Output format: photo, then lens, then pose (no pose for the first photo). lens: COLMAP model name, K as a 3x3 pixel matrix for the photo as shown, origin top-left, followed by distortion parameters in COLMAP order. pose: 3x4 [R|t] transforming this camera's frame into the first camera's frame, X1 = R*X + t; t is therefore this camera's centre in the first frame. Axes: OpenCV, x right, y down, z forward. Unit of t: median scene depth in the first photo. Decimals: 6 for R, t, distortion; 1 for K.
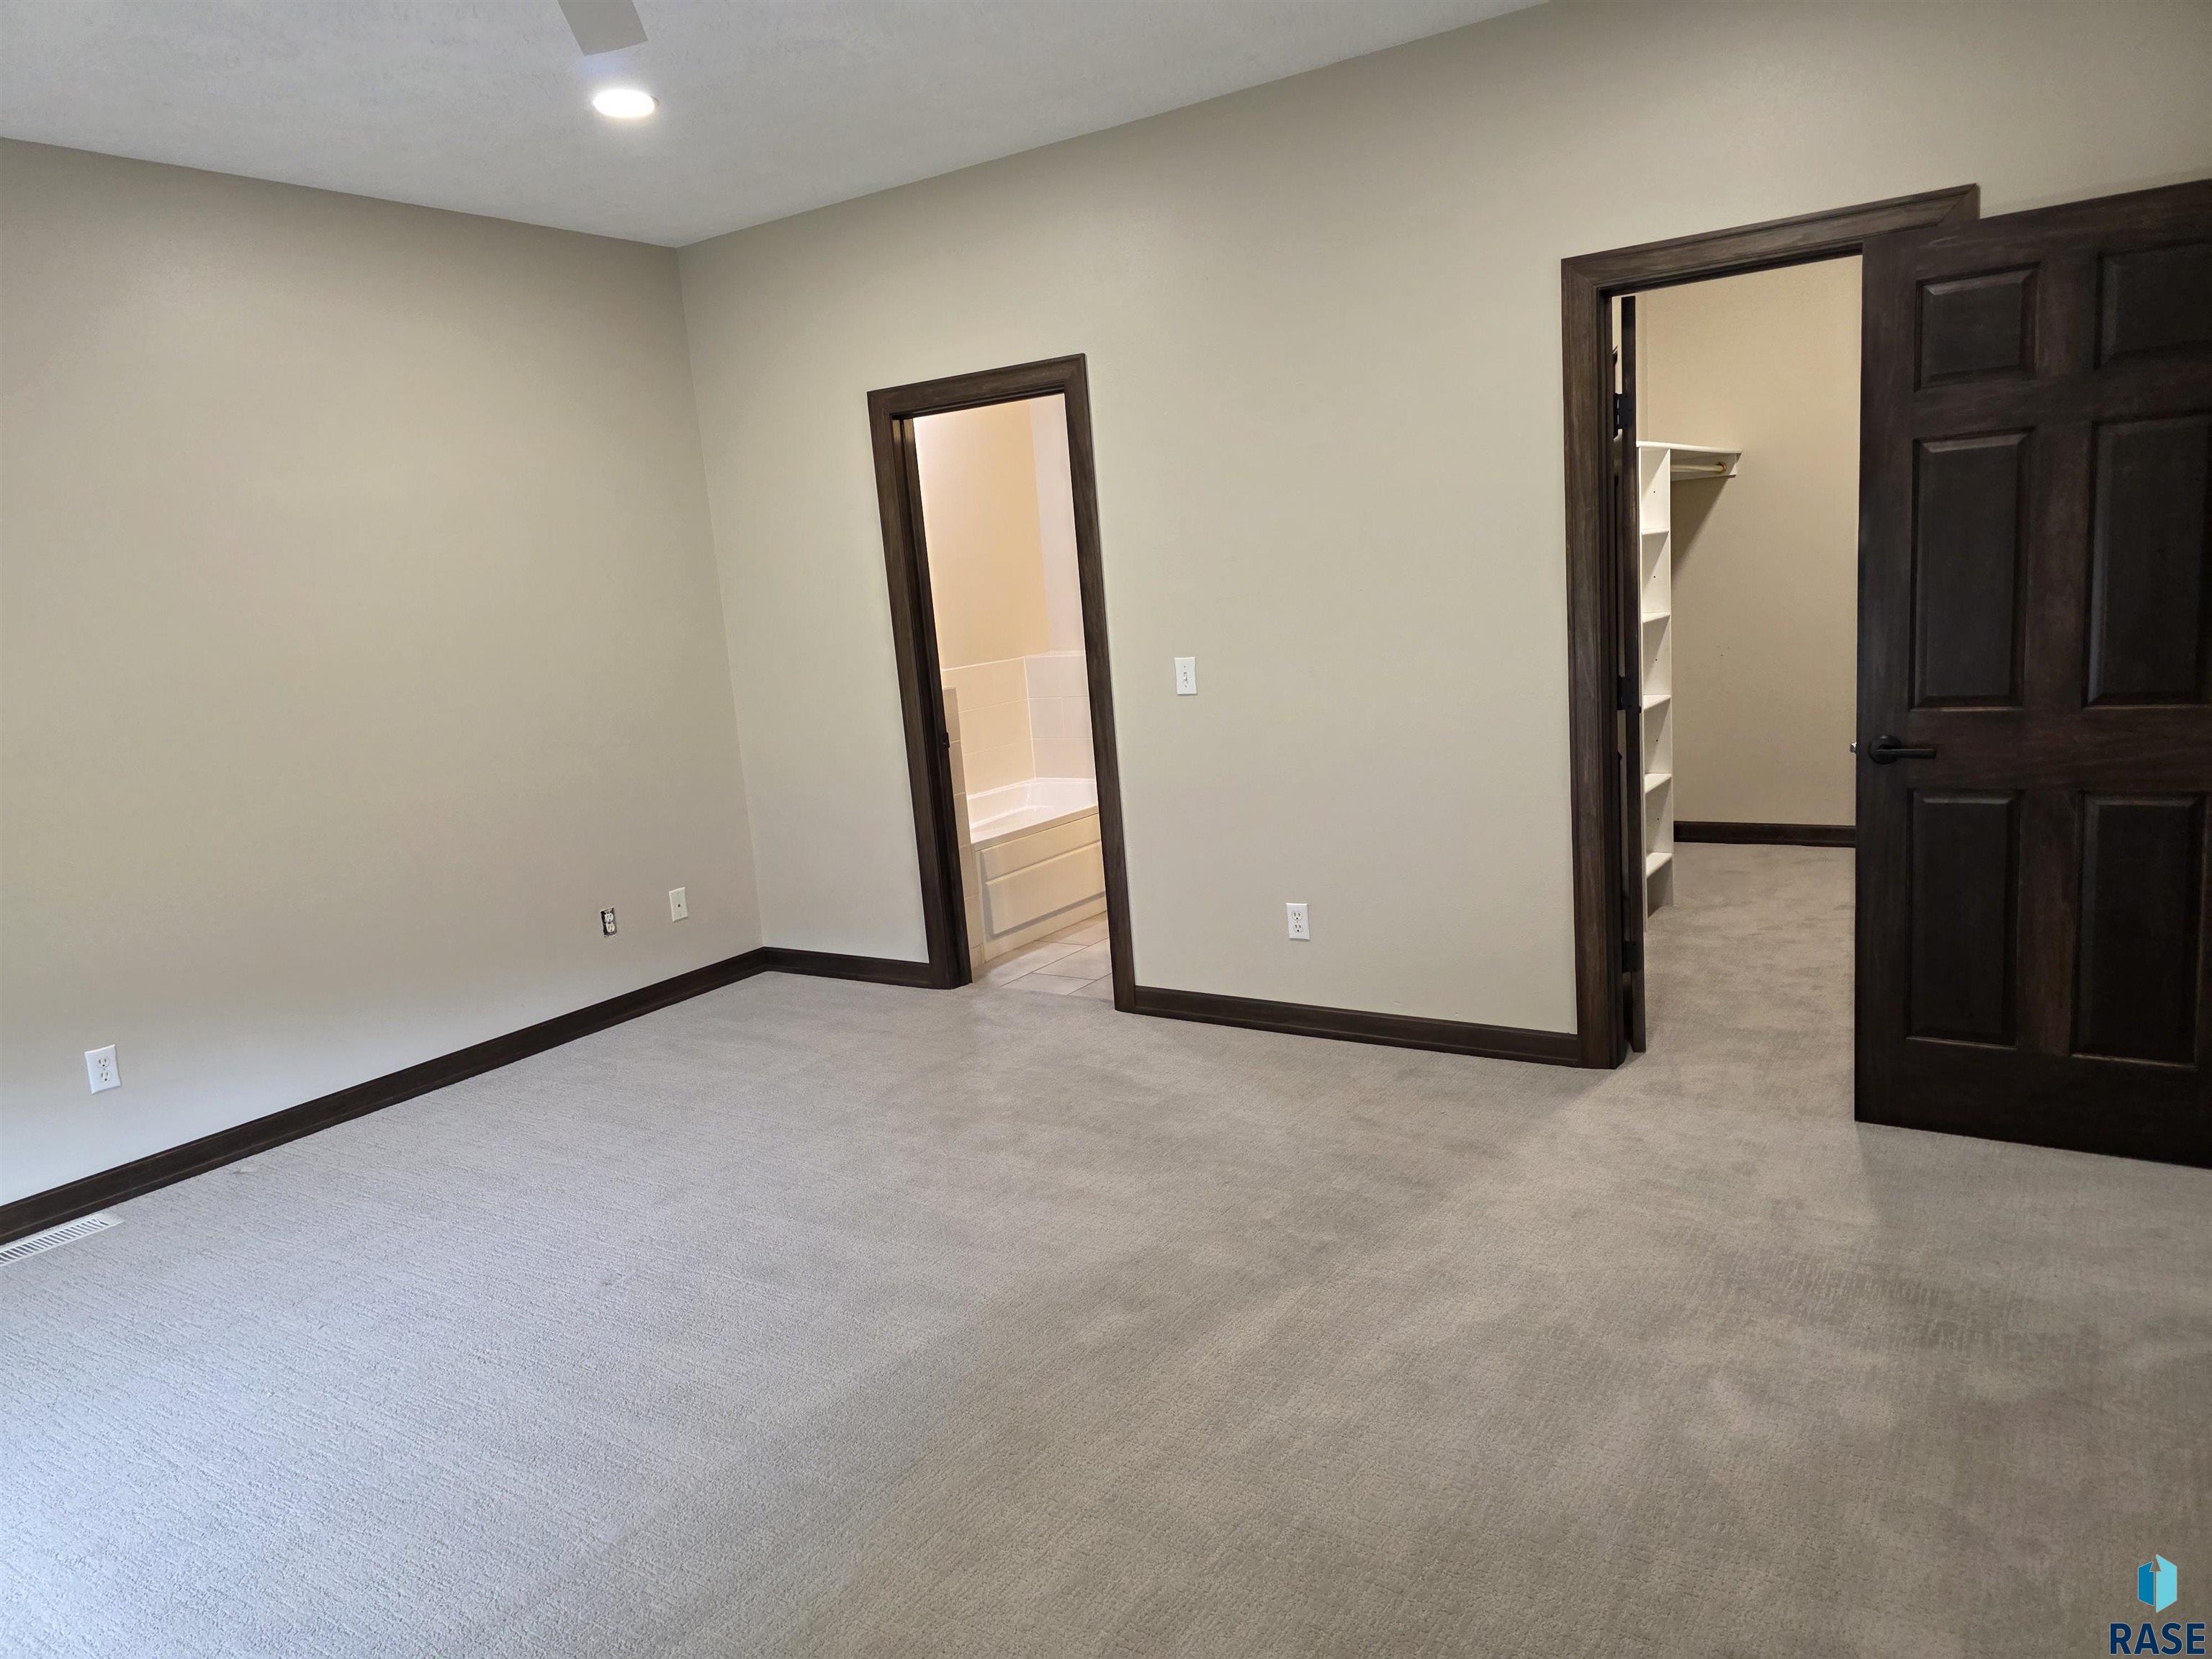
lens RADIAL K [[1488.9, 0, 1106.0], [0, 1488.9, 829.5], [0, 0, 1]] dist [0.046722, -0.040864]
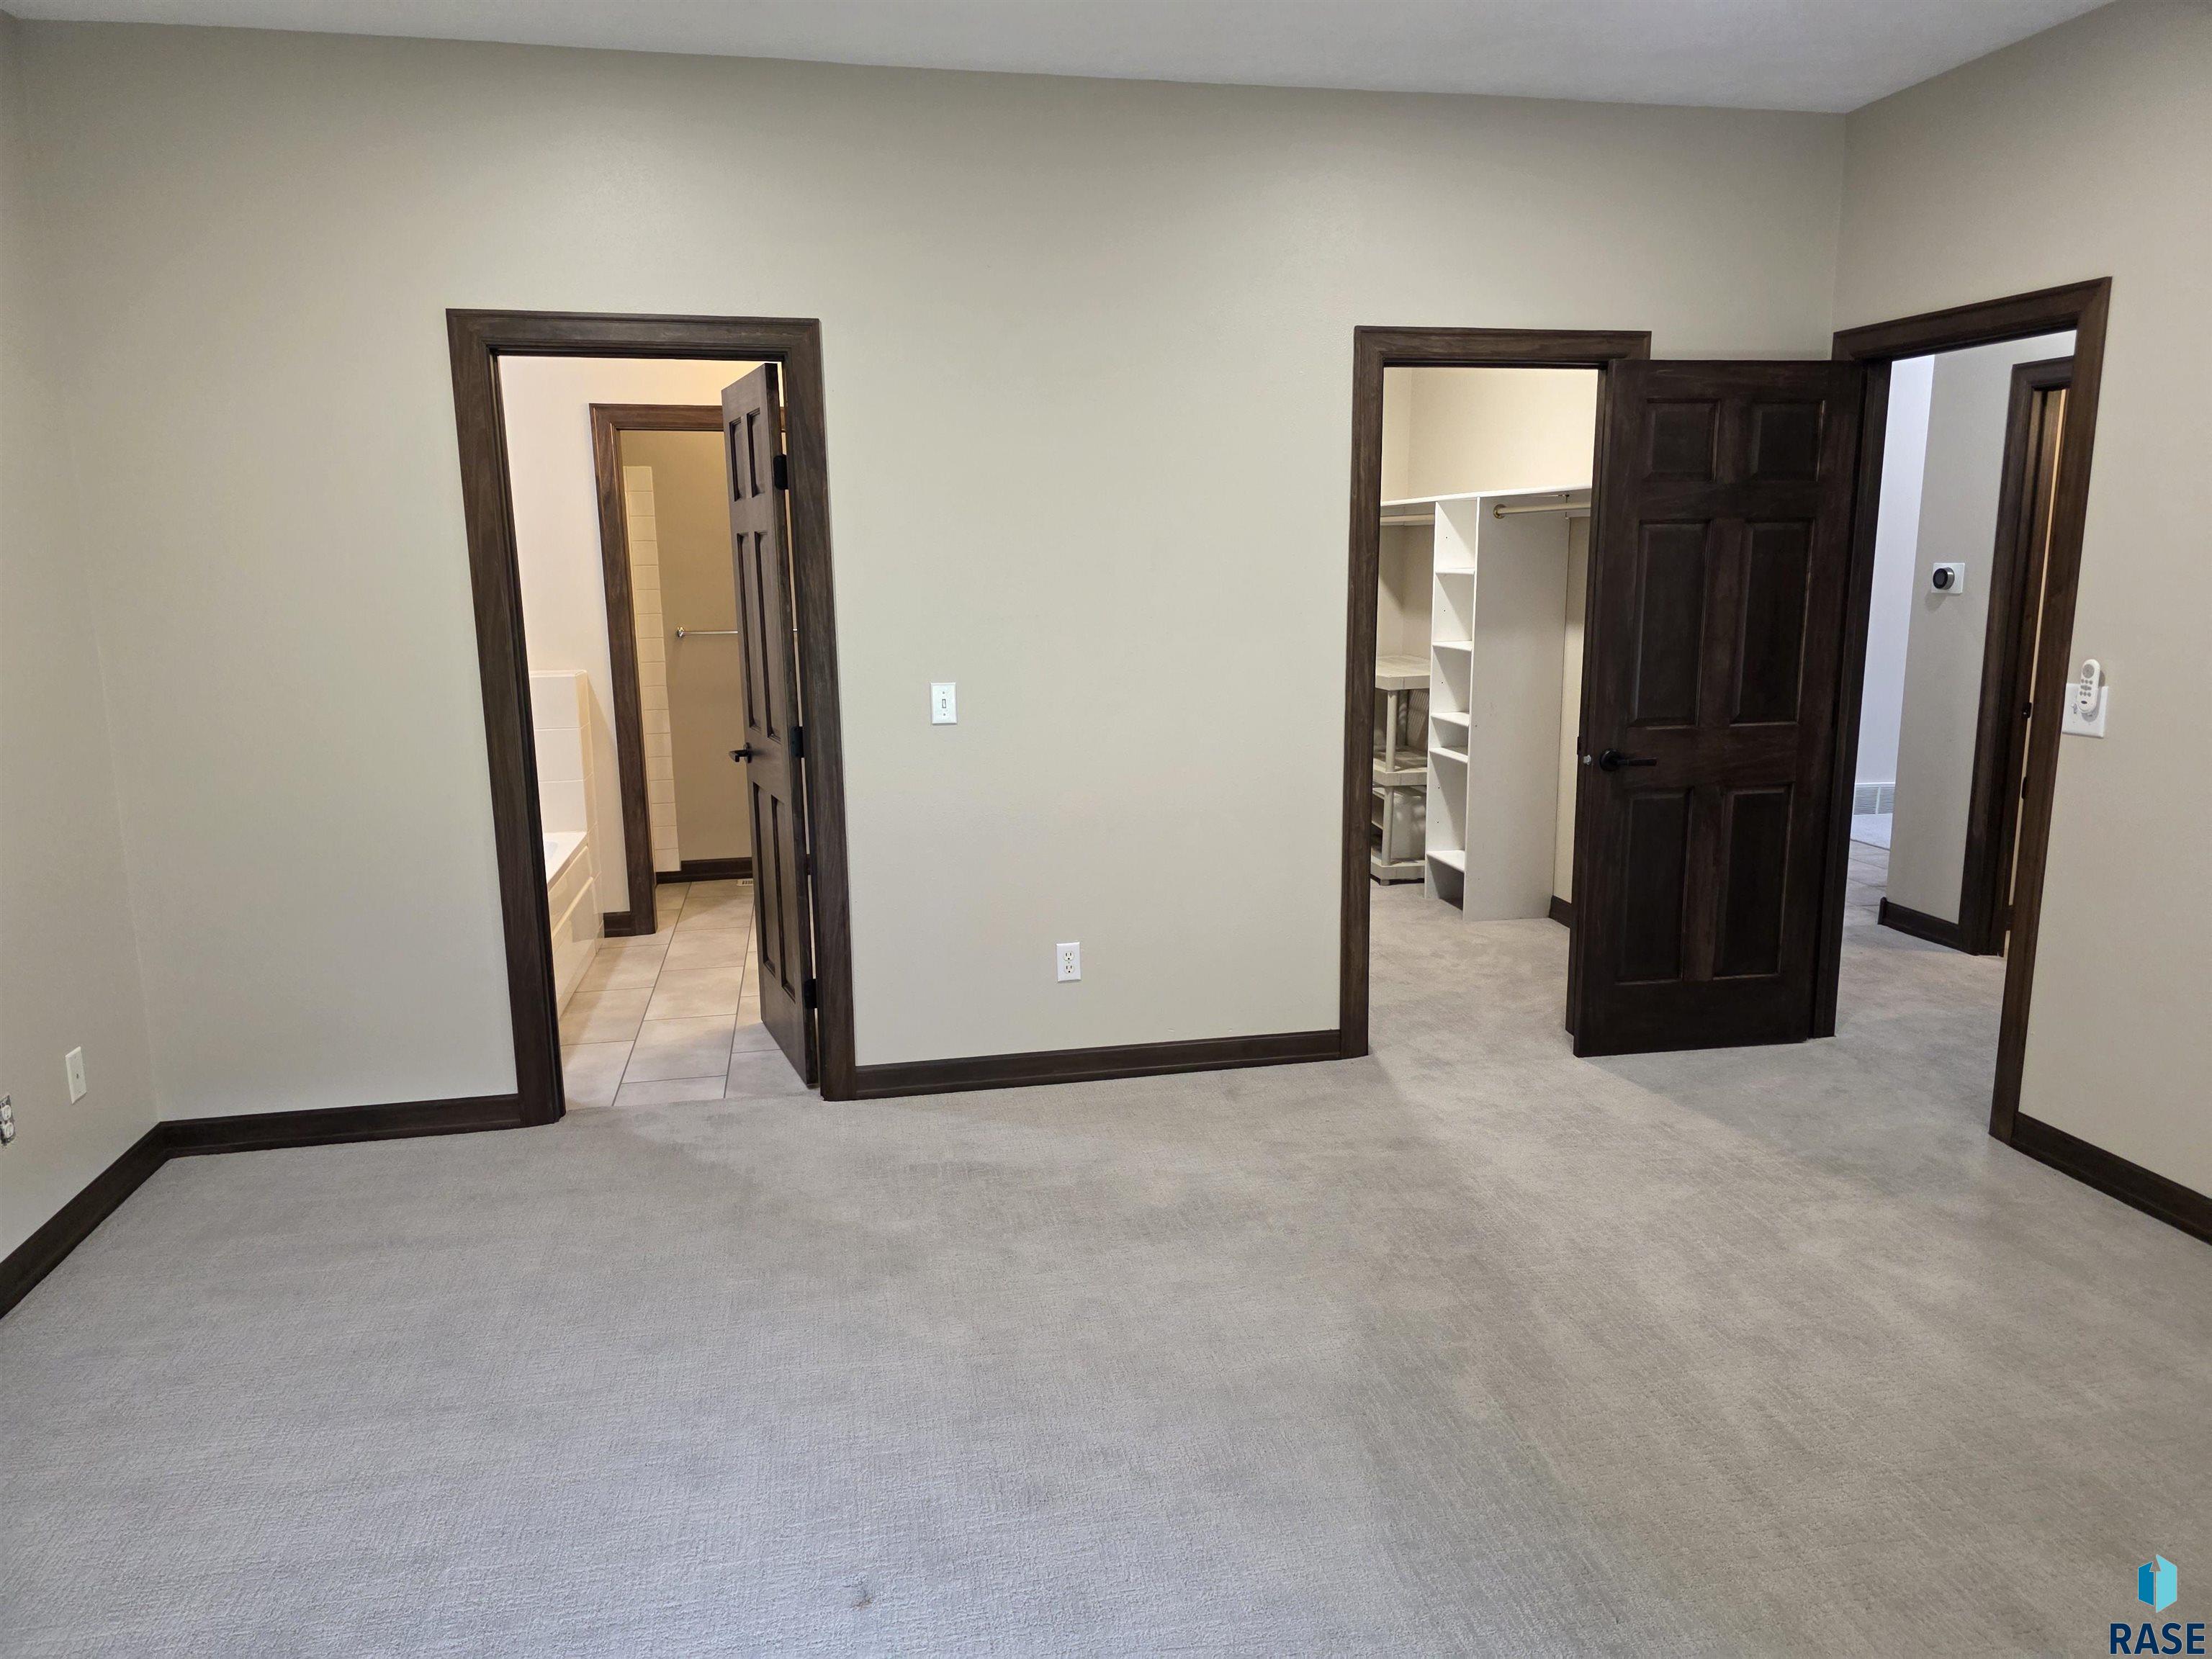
lens RADIAL K [[1497.8, 0, 1106.8], [0, 1497.8, 815.7], [0, 0, 1]] dist [0.113459, -0.184797]
pose [[0.698129, -0.056363, 0.713750, -0.711144], [0.076520, 0.997060, 0.003890, -0.044365], [-0.711871, 0.051901, 0.700390, 0.412775]]
